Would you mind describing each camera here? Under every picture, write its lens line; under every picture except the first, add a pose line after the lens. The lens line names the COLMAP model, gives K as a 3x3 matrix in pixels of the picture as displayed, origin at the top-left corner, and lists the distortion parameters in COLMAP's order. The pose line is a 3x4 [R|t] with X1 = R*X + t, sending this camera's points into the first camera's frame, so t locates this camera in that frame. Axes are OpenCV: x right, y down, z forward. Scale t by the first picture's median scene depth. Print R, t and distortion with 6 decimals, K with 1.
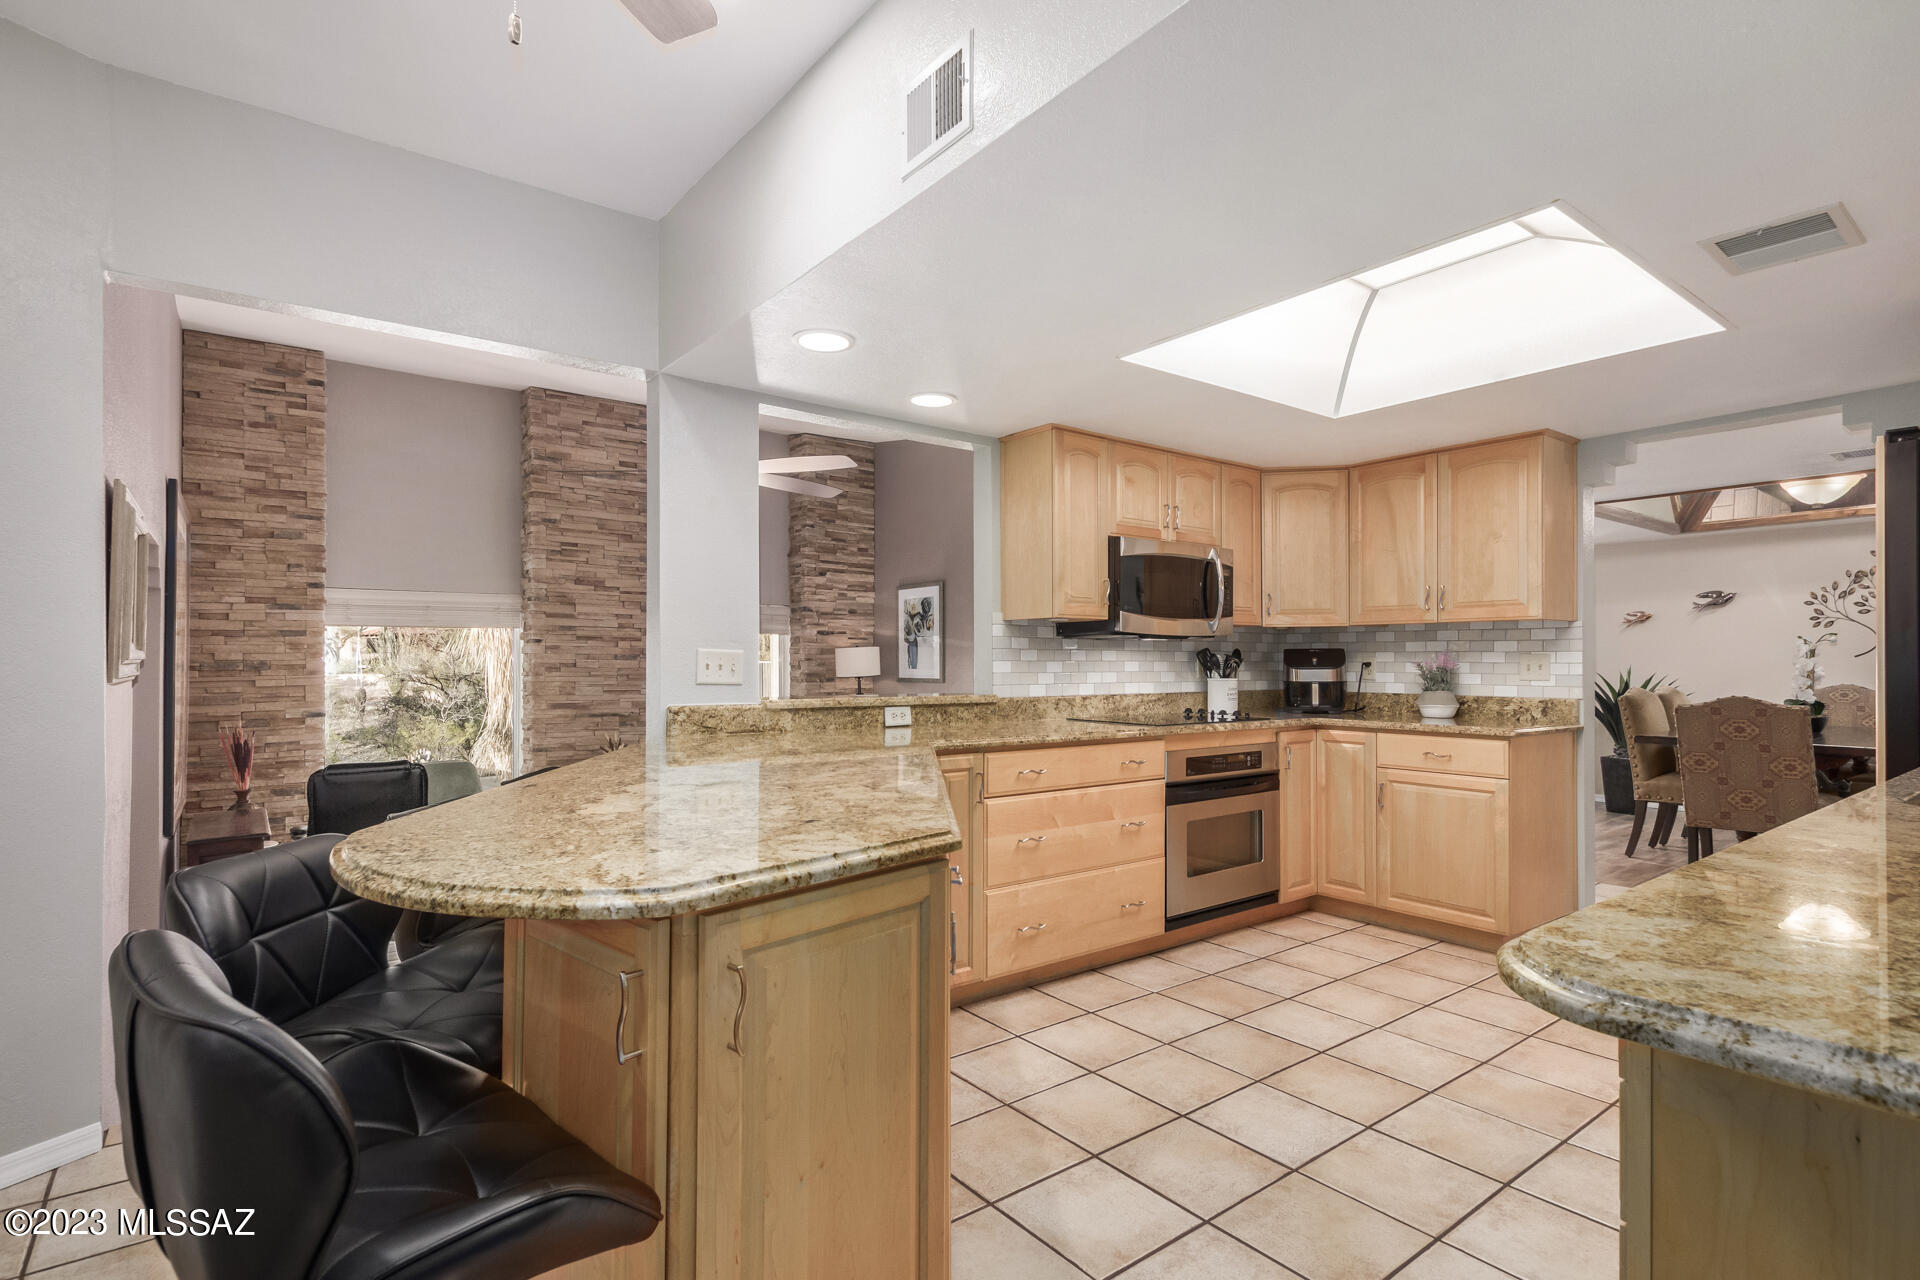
lens RADIAL K [[943.5, 0, 956.6], [0, 943.5, 654.3], [0, 0, 1]] dist [0.004870, 0.000217]
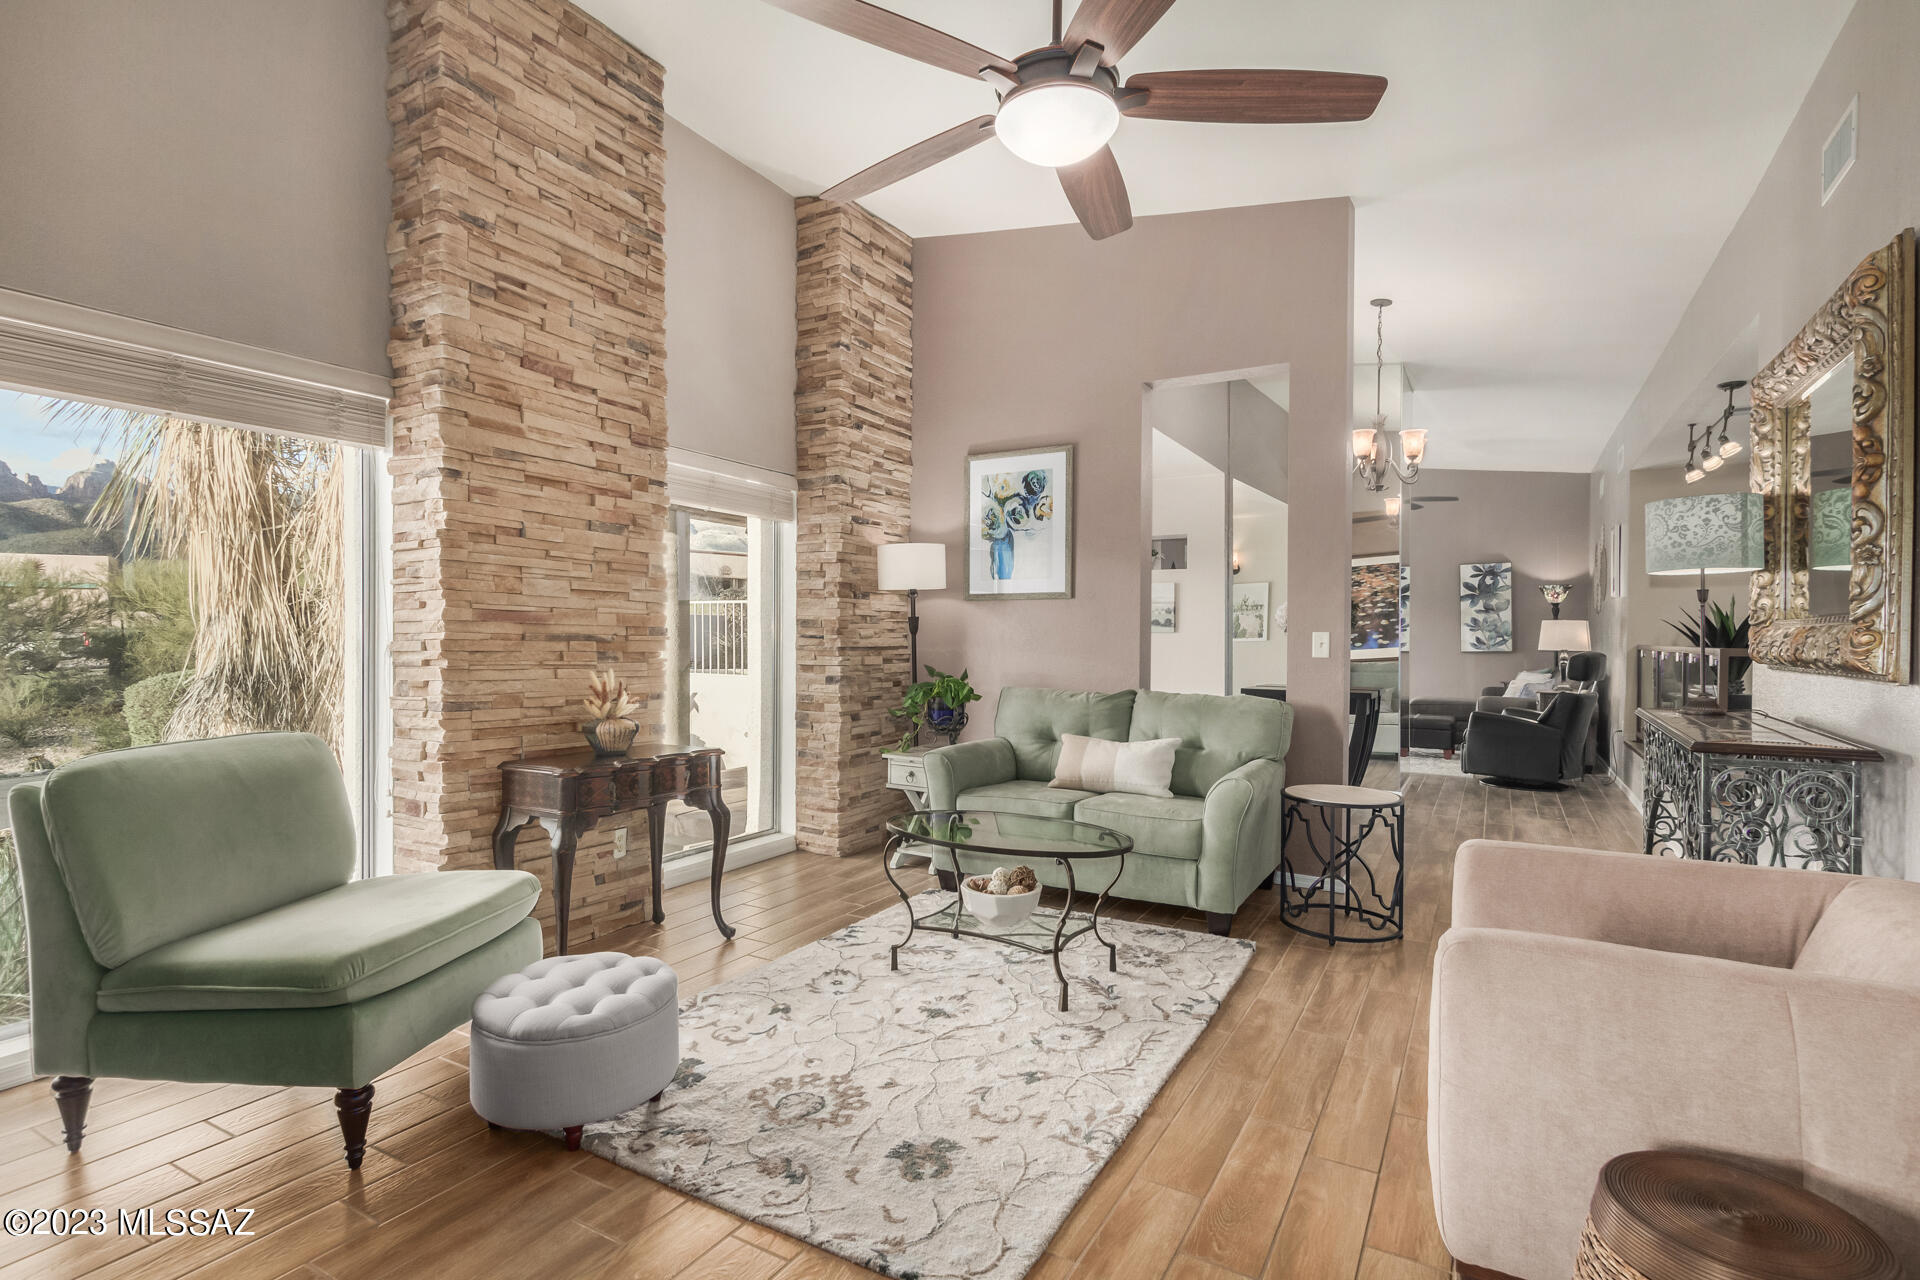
lens RADIAL K [[943.5, 0, 950.0], [0, 943.5, 645.9], [0, 0, 1]] dist [0.004870, 0.000217]
pose [[0.925969, 0.002340, 0.377592, -0.384822], [-0.009570, 0.999805, 0.017273, 0.059342], [-0.377478, -0.019608, 0.925811, 0.465554]]
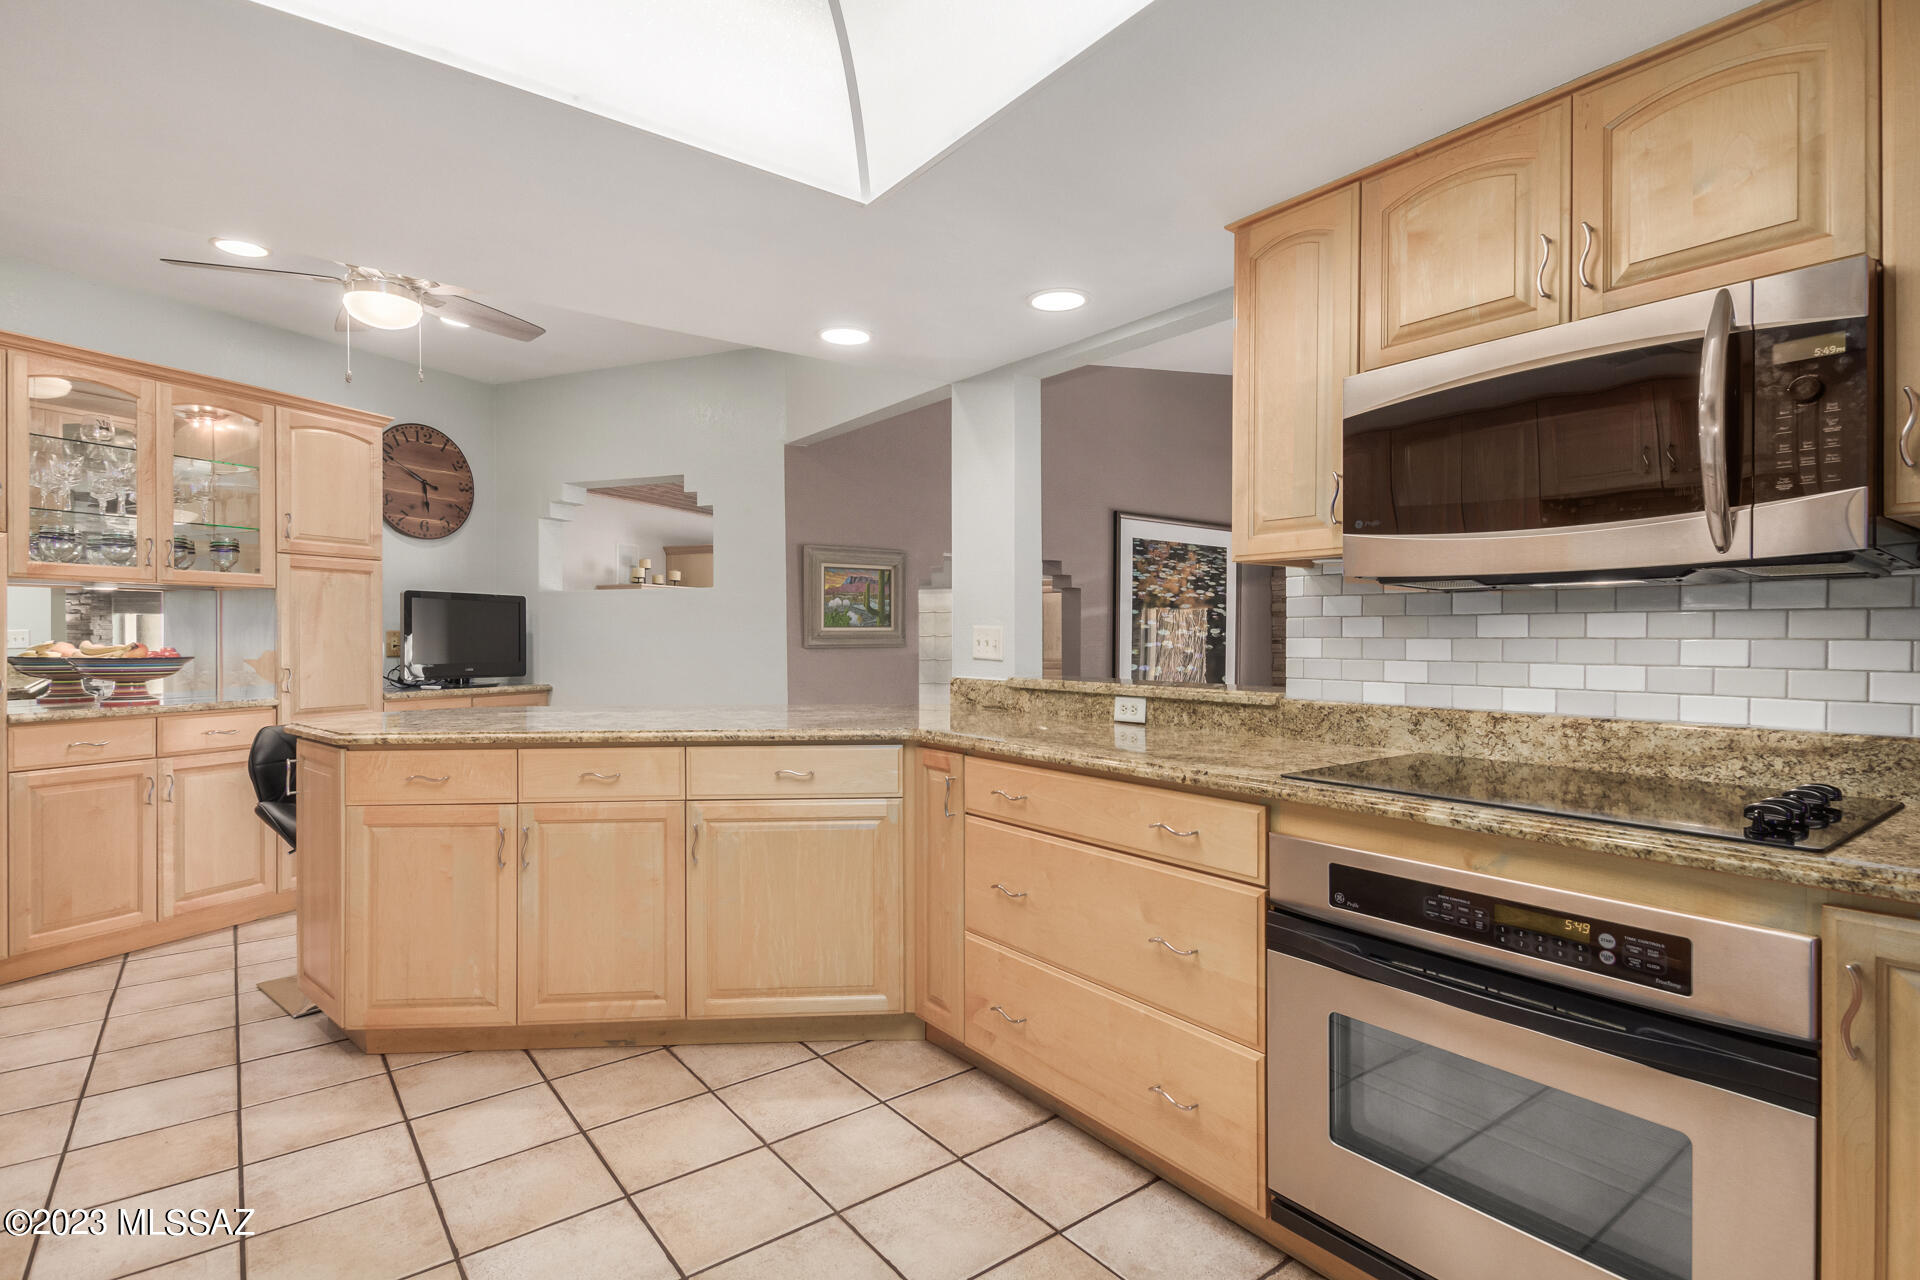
lens RADIAL K [[943.5, 0, 951.7], [0, 943.5, 635.0], [0, 0, 1]] dist [0.004870, 0.000217]
pose [[-0.016268, -0.003228, -0.999862, 0.377835], [0.005089, 0.999982, -0.003312, 0.003677], [0.999855, -0.005143, -0.016251, 0.465127]]
